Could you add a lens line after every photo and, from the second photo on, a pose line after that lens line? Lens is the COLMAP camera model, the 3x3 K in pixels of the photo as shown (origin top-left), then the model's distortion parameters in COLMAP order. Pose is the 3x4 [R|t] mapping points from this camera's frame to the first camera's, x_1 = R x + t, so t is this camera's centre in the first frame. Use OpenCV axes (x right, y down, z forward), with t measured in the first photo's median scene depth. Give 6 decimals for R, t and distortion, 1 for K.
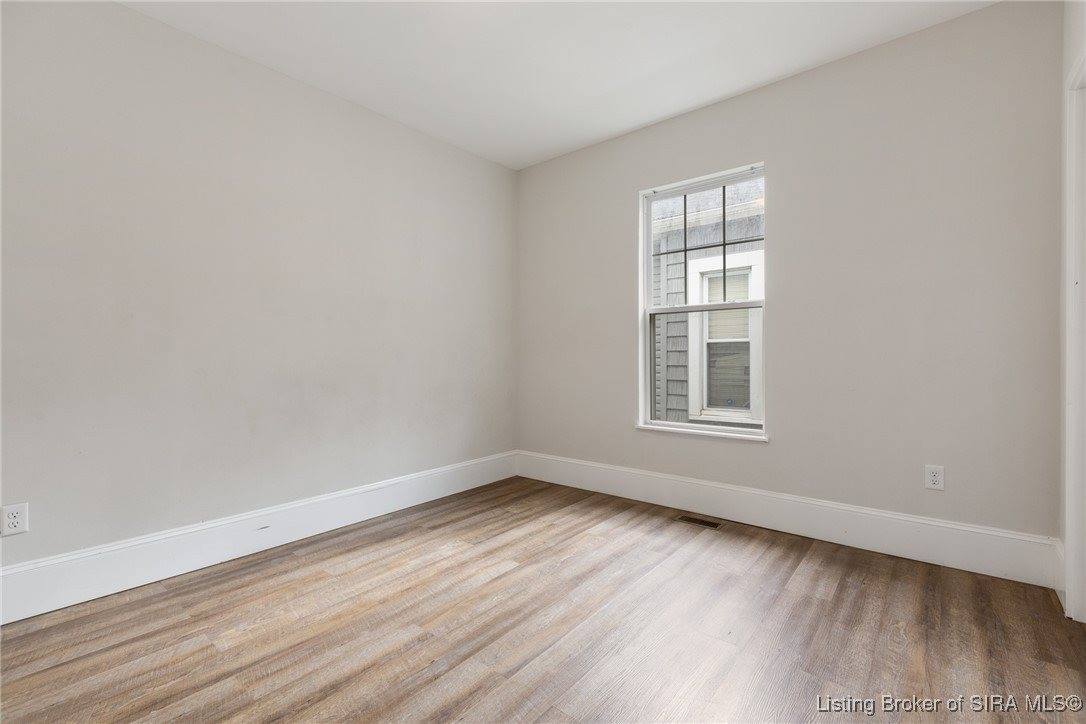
lens RADIAL K [[479.1, 0, 547.8], [0, 479.1, 359.1], [0, 0, 1]] dist [0.005354, -0.000132]
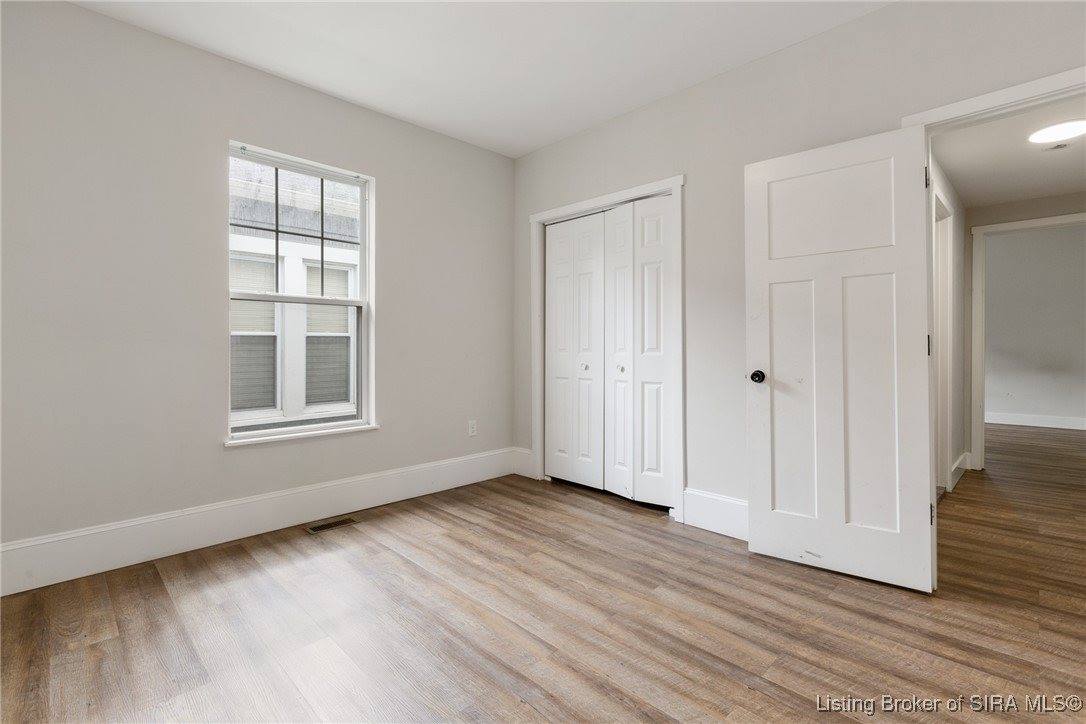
lens RADIAL K [[499.8, 0, 538.3], [0, 499.8, 347.5], [0, 0, 1]] dist [0.000999, 0.000036]
pose [[0.110138, 0.005867, 0.993899, -0.613465], [0.014315, 0.999869, -0.007489, -0.000717], [-0.993813, 0.015053, 0.110040, 0.465586]]
